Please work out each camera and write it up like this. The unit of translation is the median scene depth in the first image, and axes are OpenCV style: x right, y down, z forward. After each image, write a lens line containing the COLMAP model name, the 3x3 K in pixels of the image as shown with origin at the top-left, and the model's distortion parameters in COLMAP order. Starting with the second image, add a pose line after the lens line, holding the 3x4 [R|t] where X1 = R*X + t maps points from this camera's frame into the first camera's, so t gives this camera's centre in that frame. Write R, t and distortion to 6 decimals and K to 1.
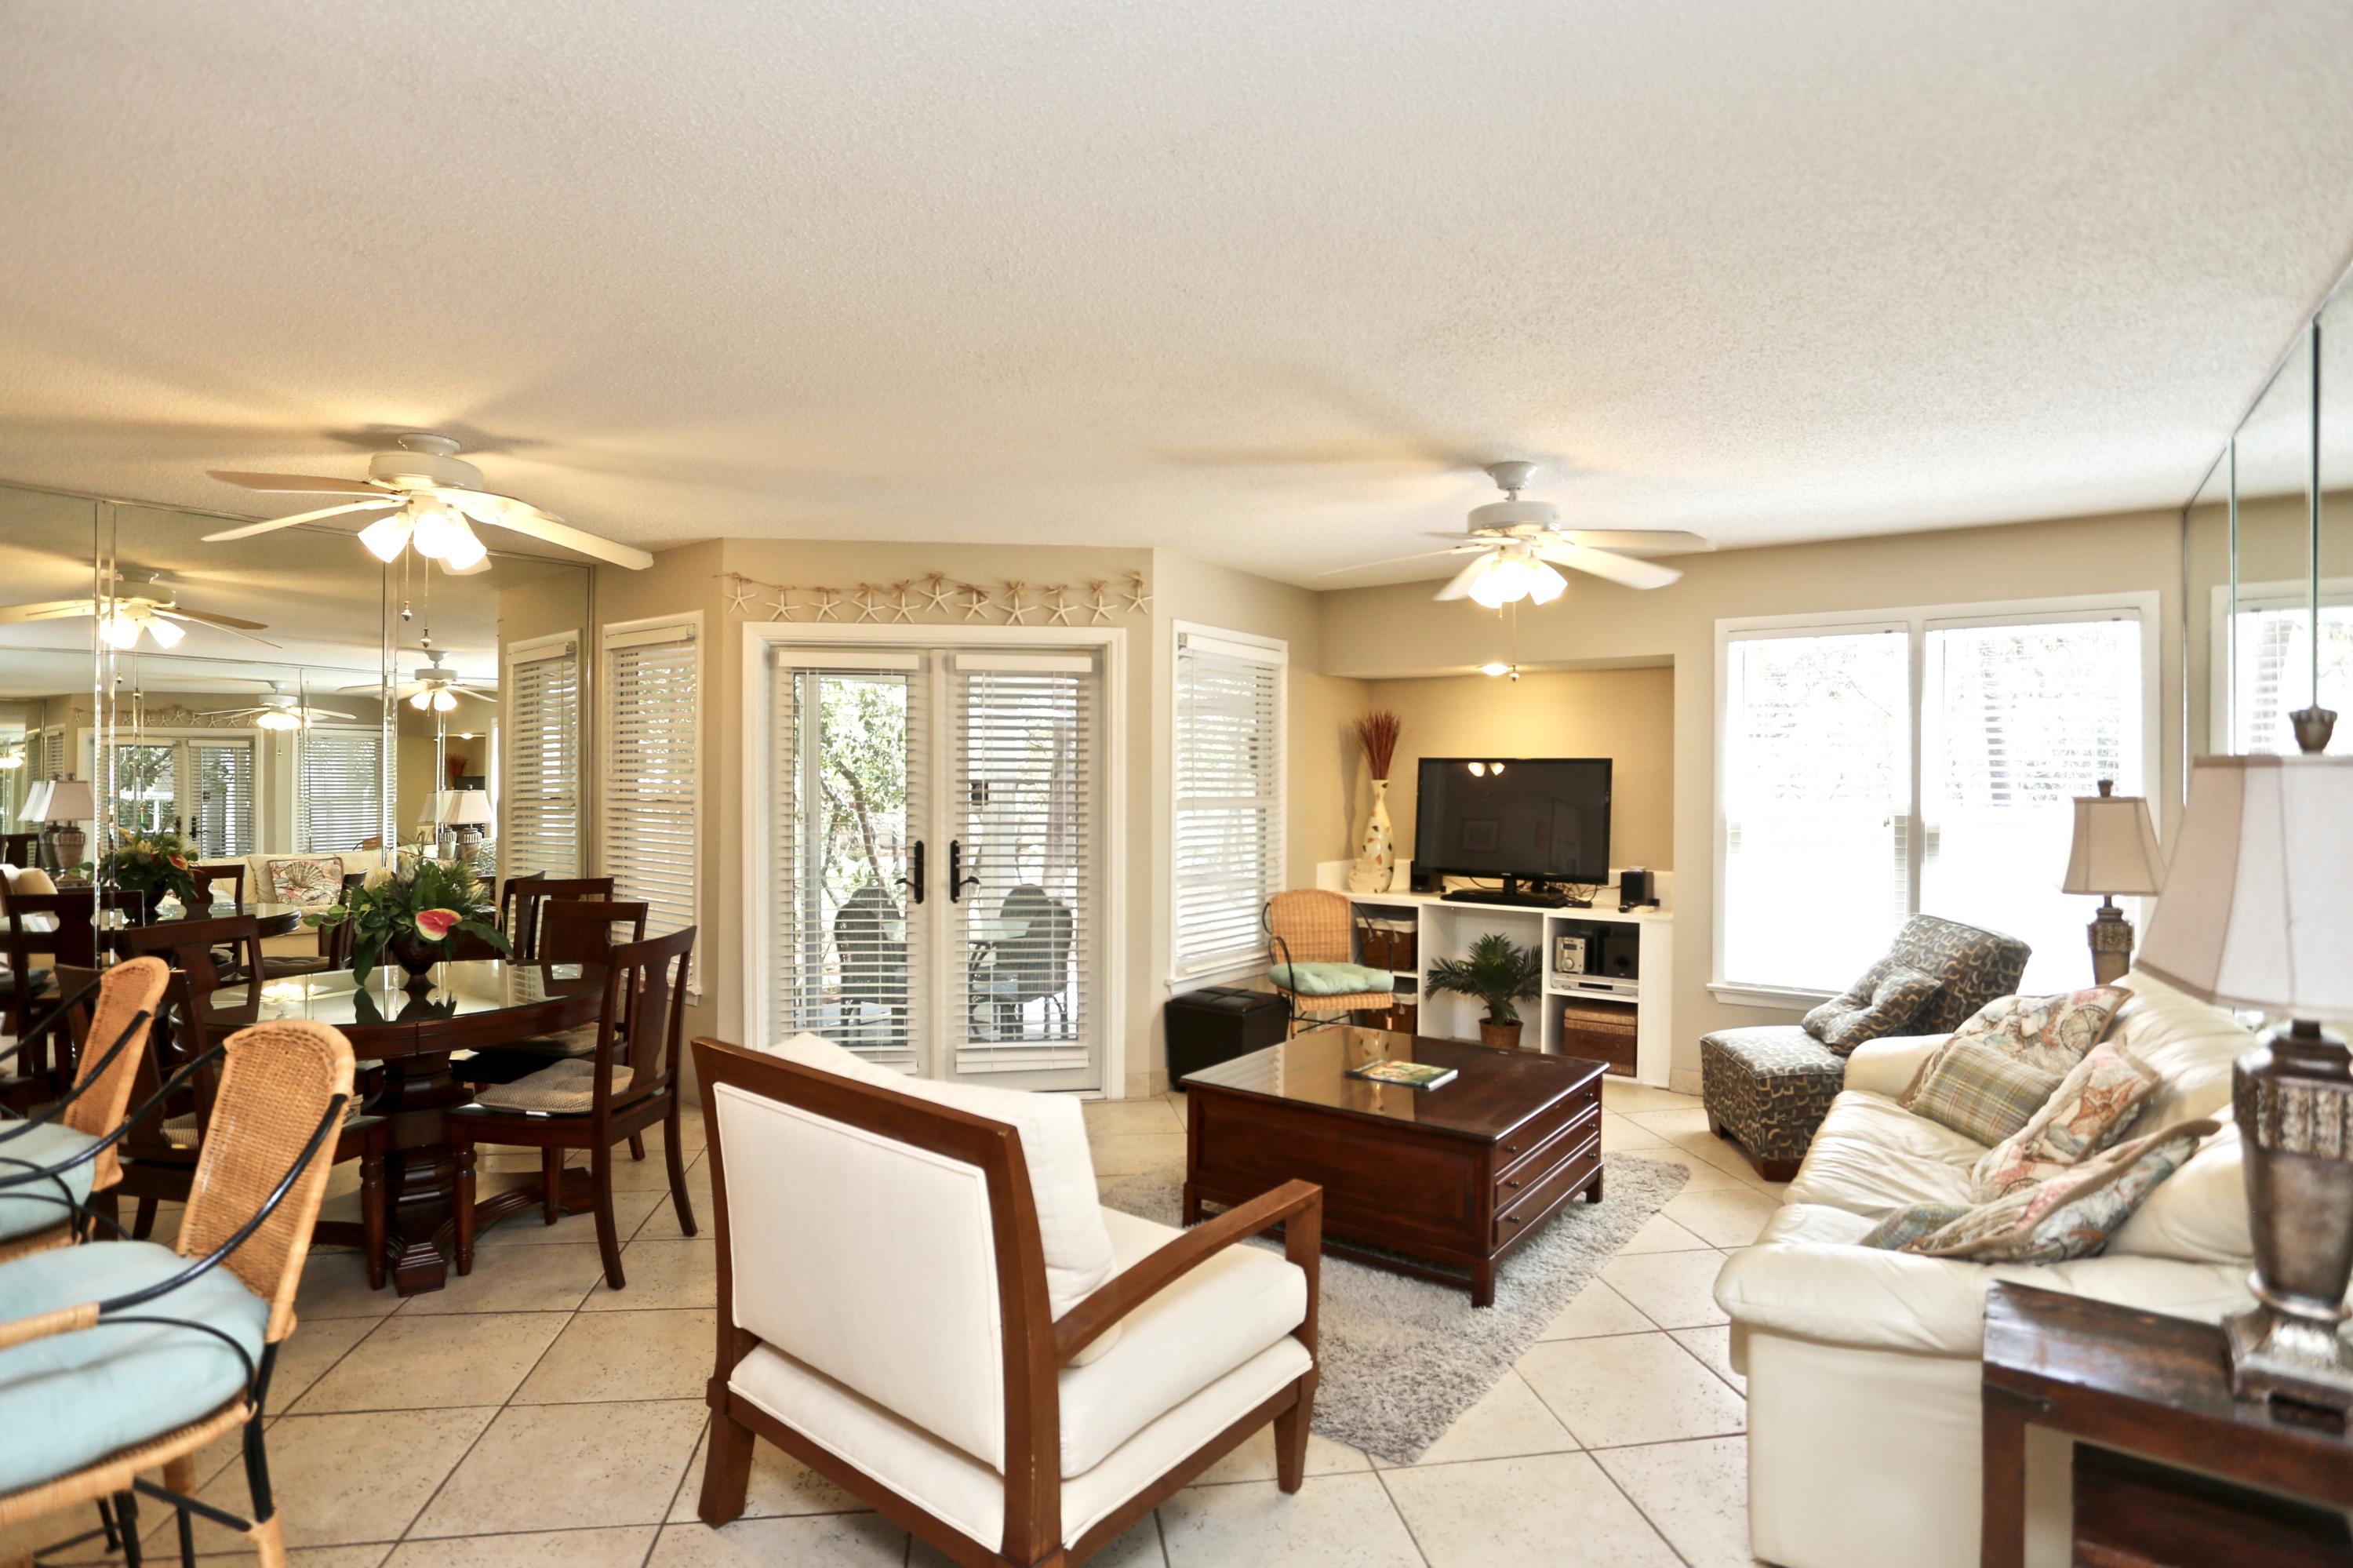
lens RADIAL K [[1151.6, 0, 1138.1], [0, 1151.6, 794.5], [0, 0, 1]] dist [-0.043648, 0.013001]
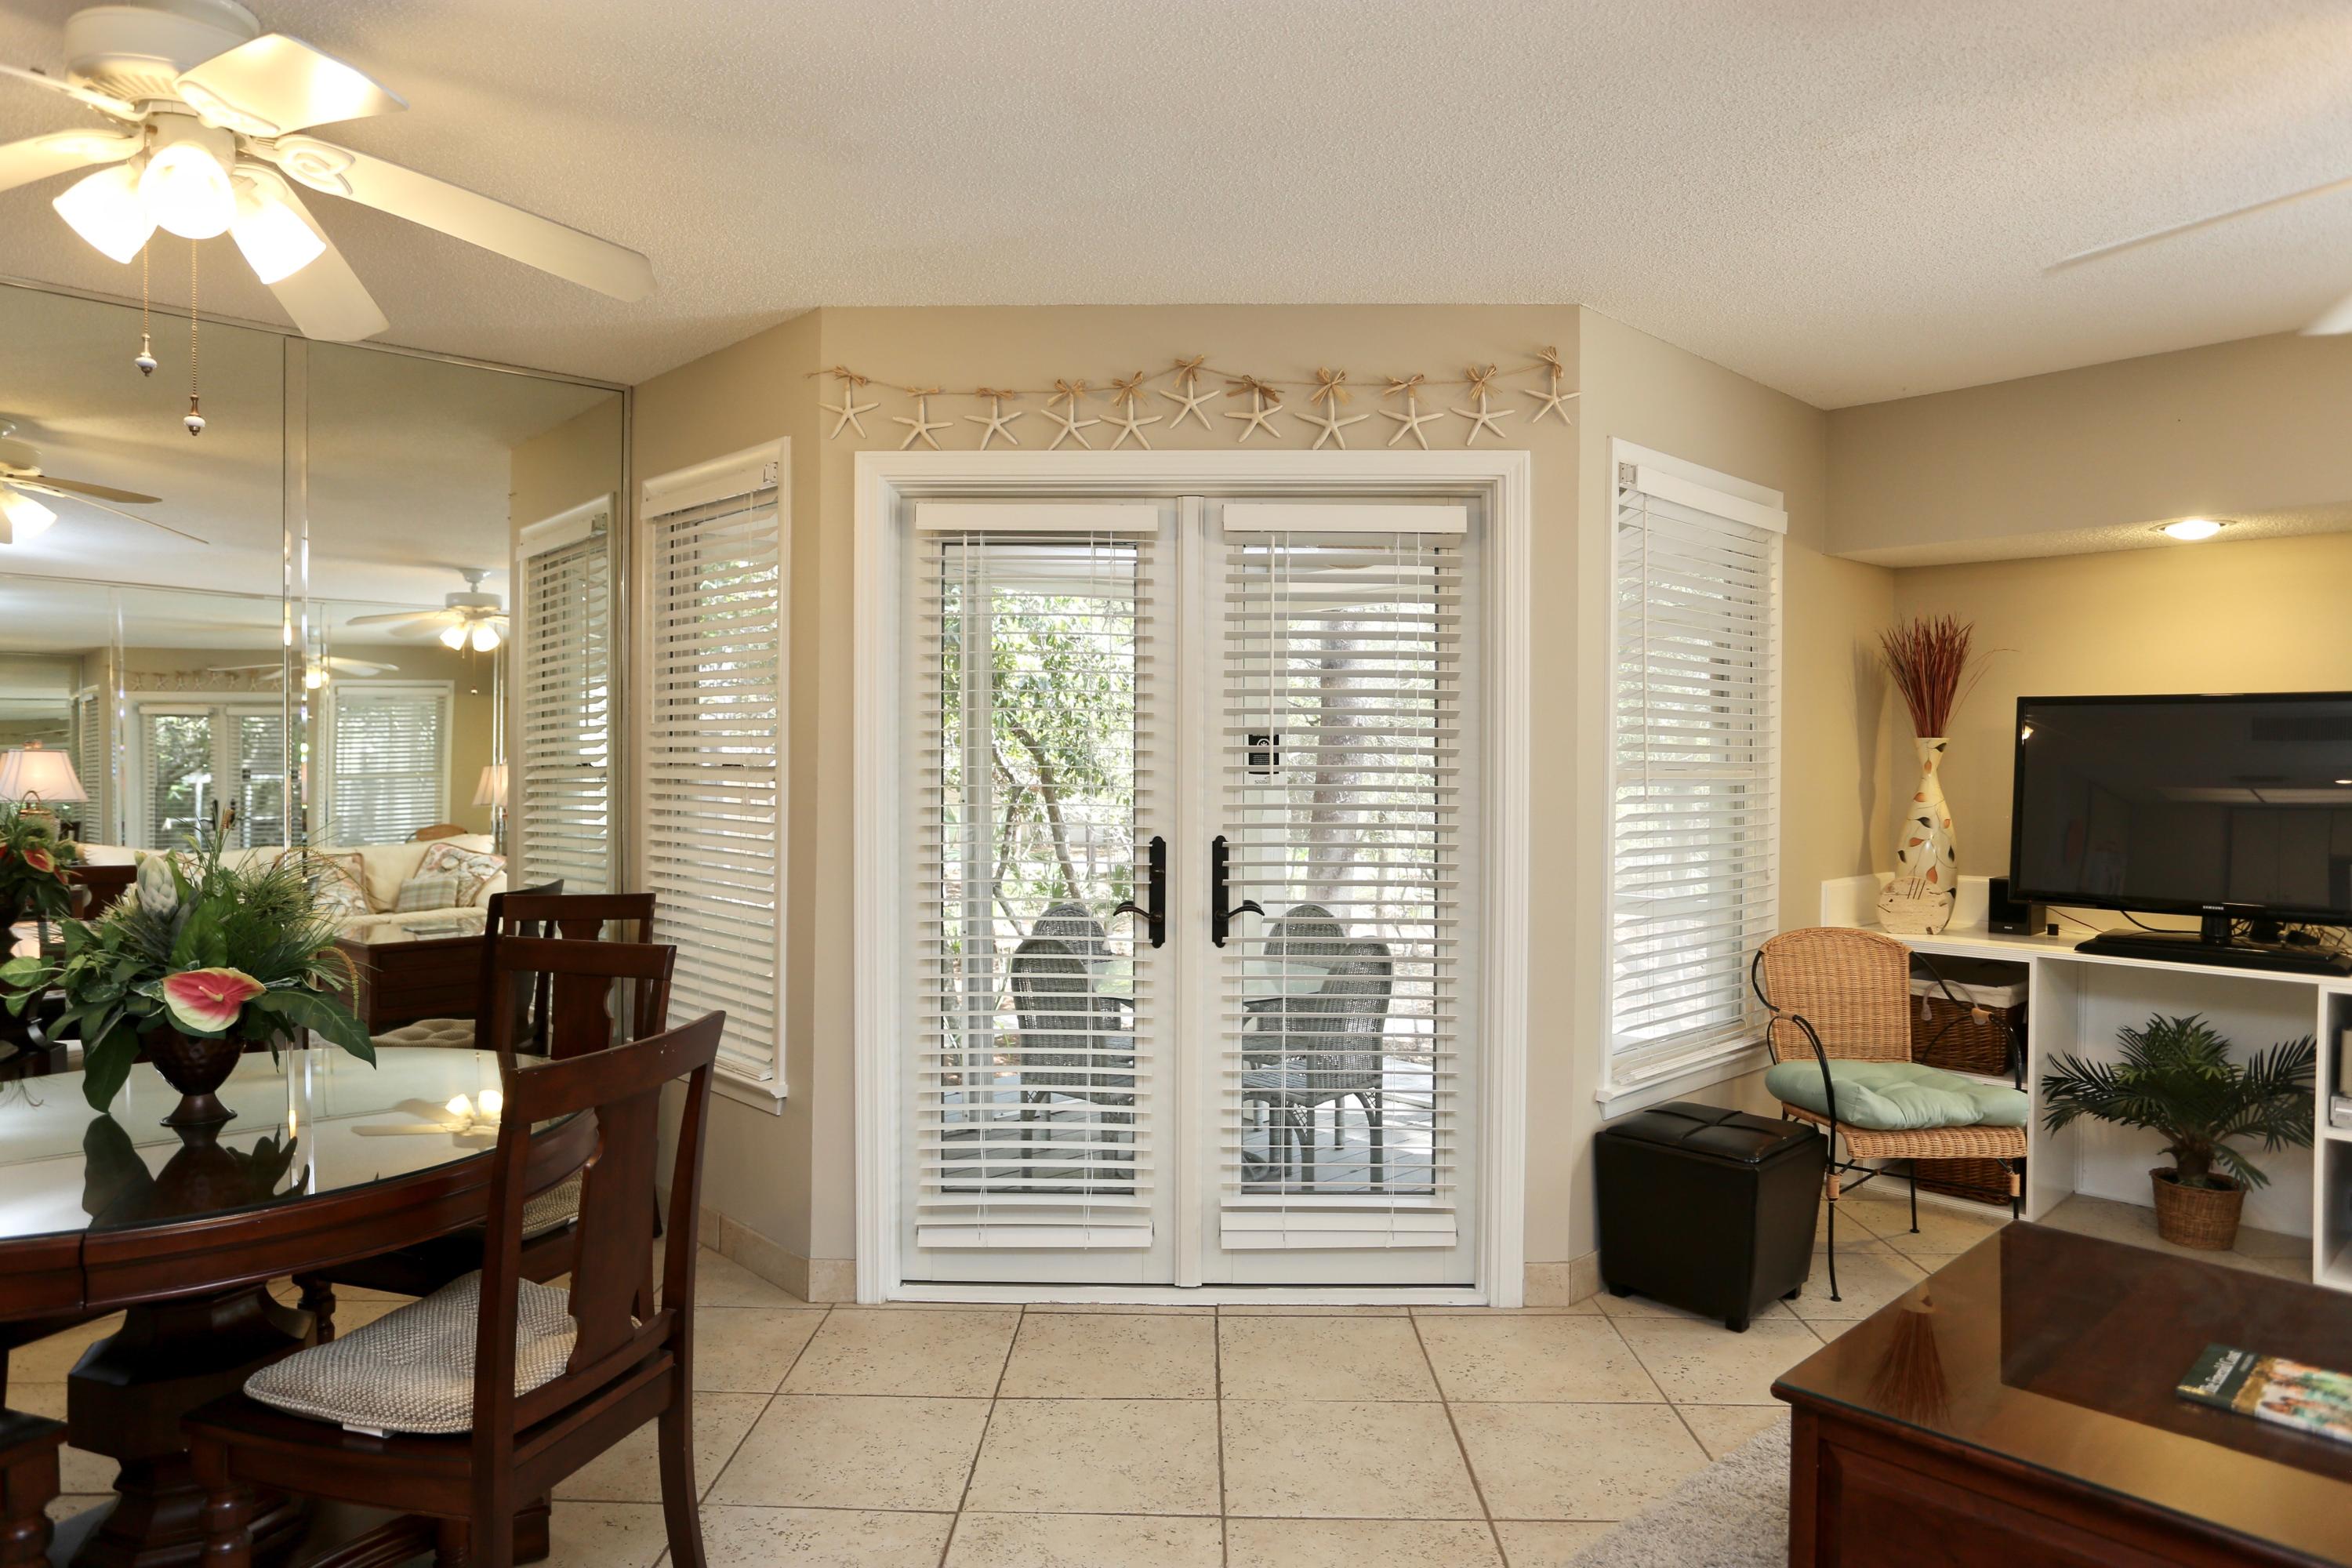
lens RADIAL K [[1434.1, 0, 1160.9], [0, 1434.1, 788.5], [0, 0, 1]] dist [-0.004623, 0.003751]
pose [[0.987836, 0.003975, -0.155451, -0.073478], [-0.003037, 0.999976, 0.006271, 0.011529], [0.155472, -0.005722, 0.987824, 0.282583]]
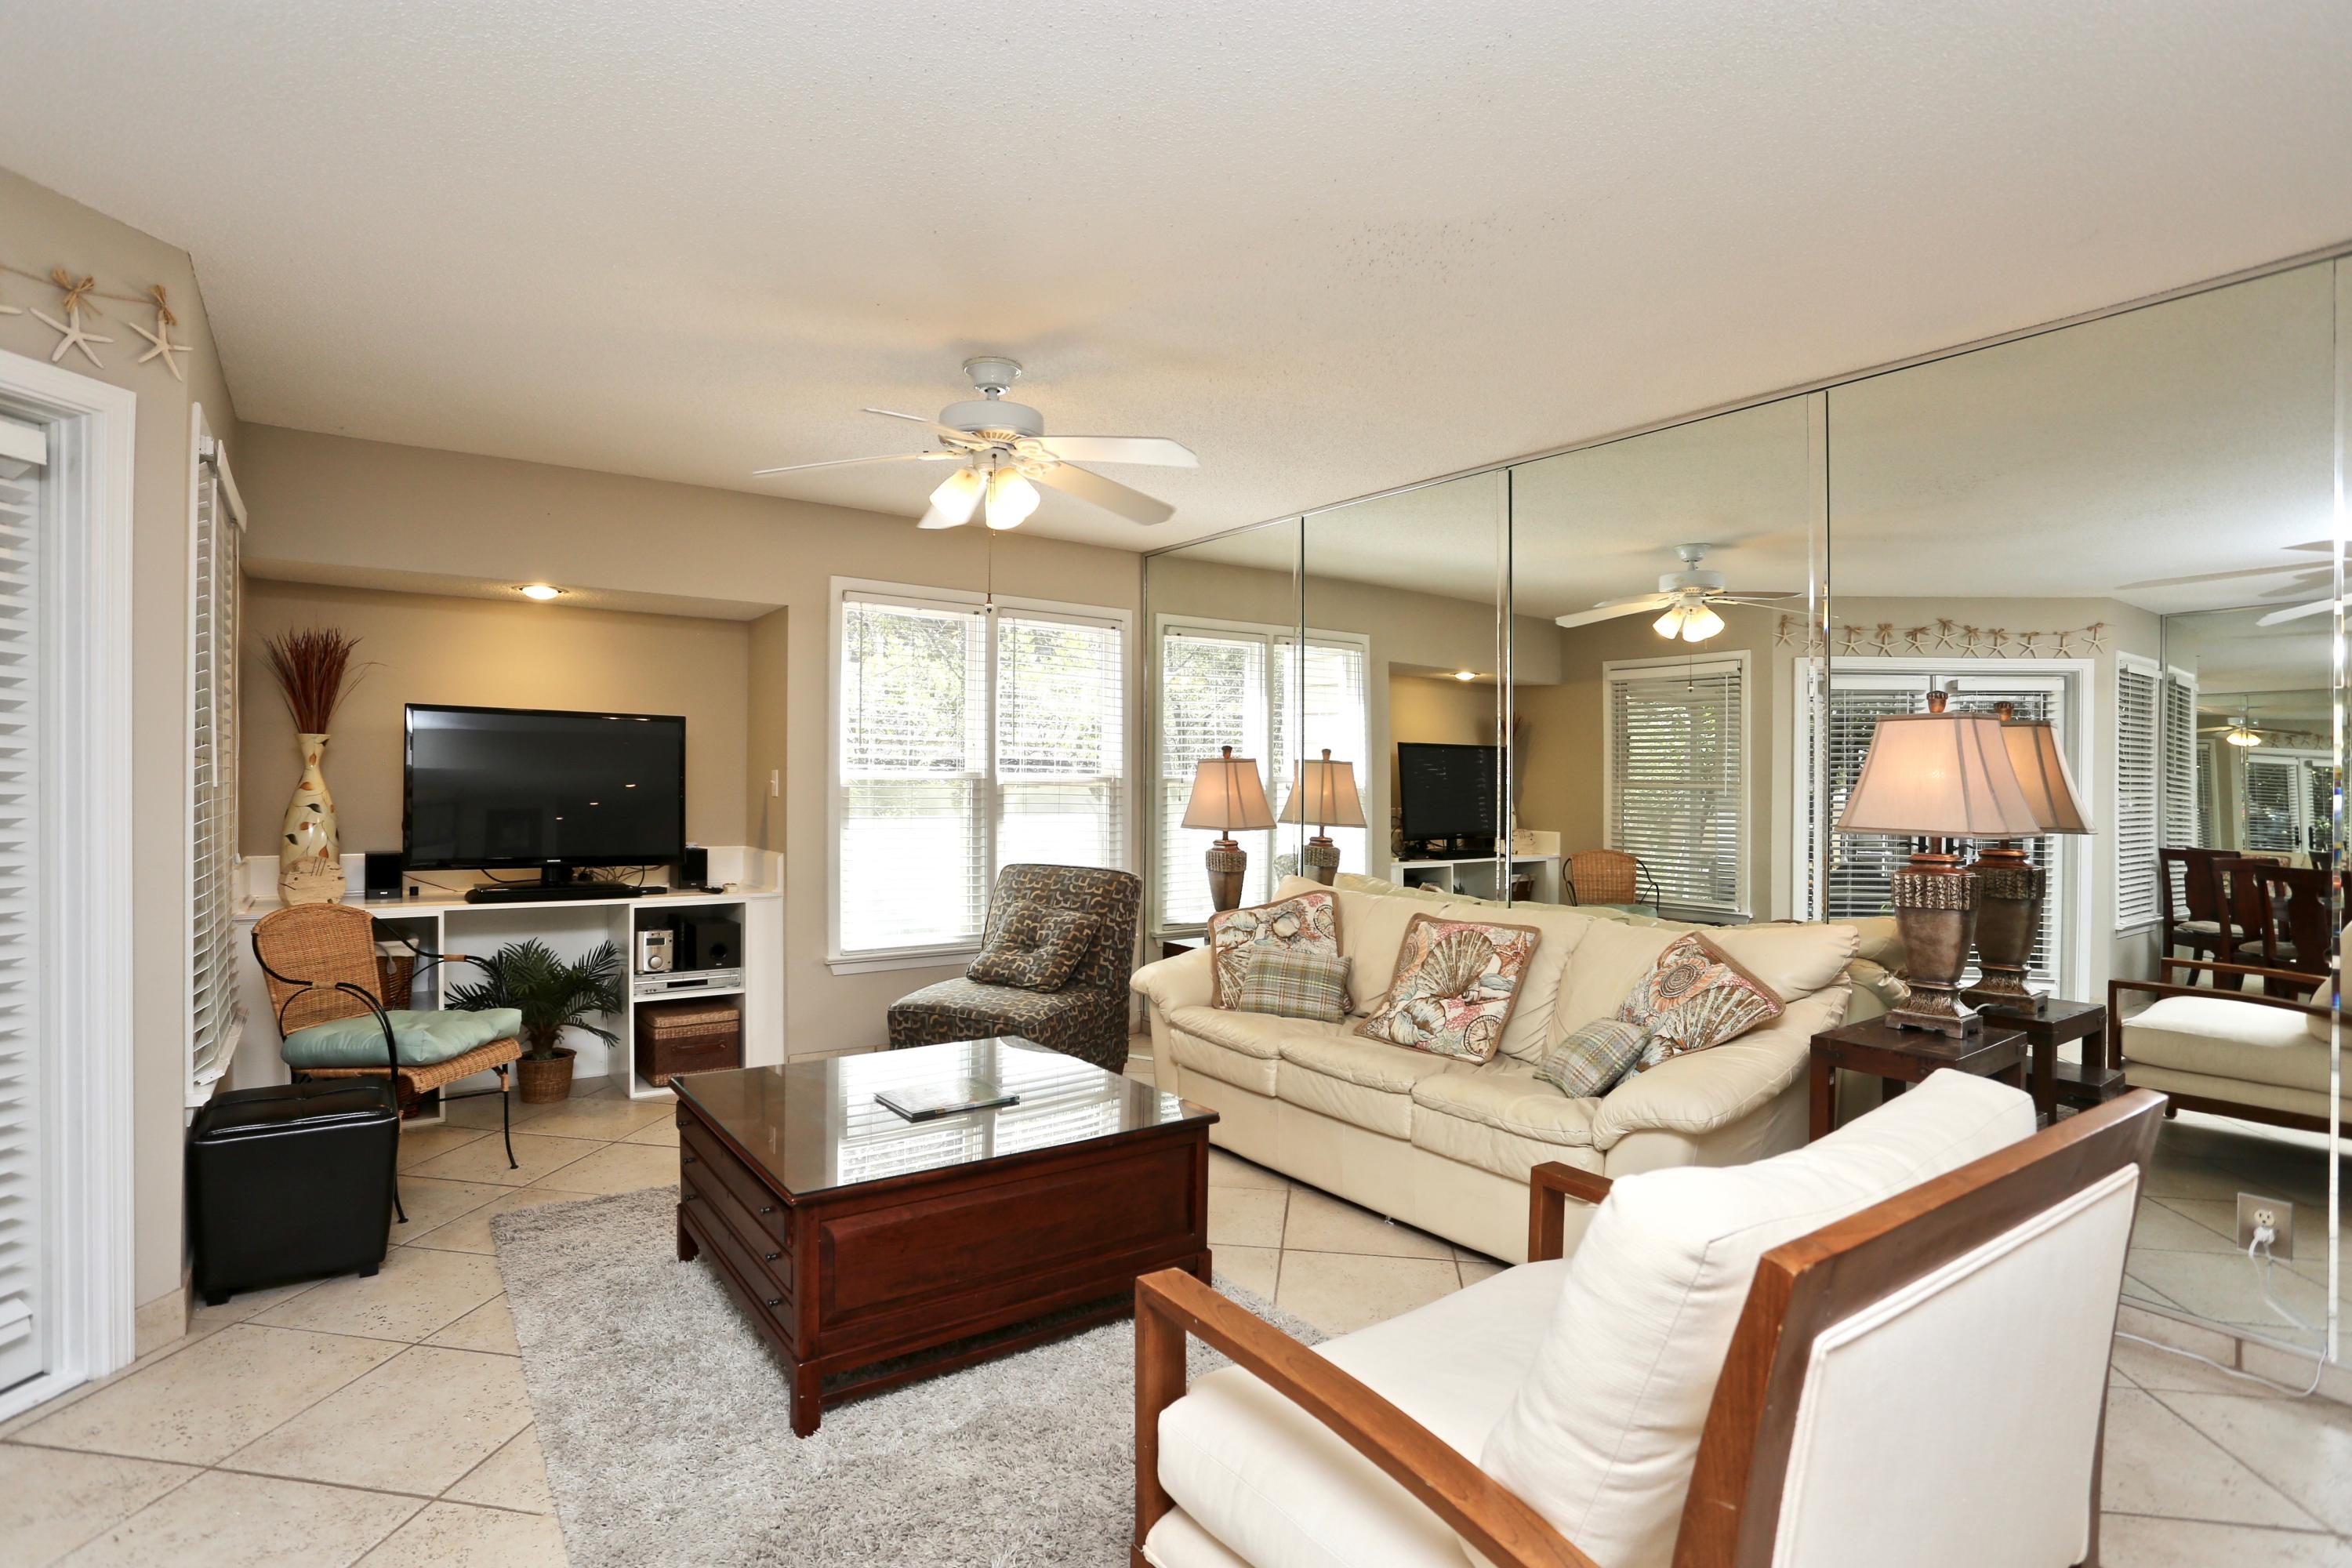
lens RADIAL K [[1151.0, 0, 1158.4], [0, 1151.0, 779.6], [0, 0, 1]] dist [-0.043648, 0.013001]
pose [[0.306156, 0.001656, 0.951980, -0.313593], [0.002960, 0.999992, -0.002691, 0.020445], [-0.951977, 0.003642, 0.306149, 0.424360]]
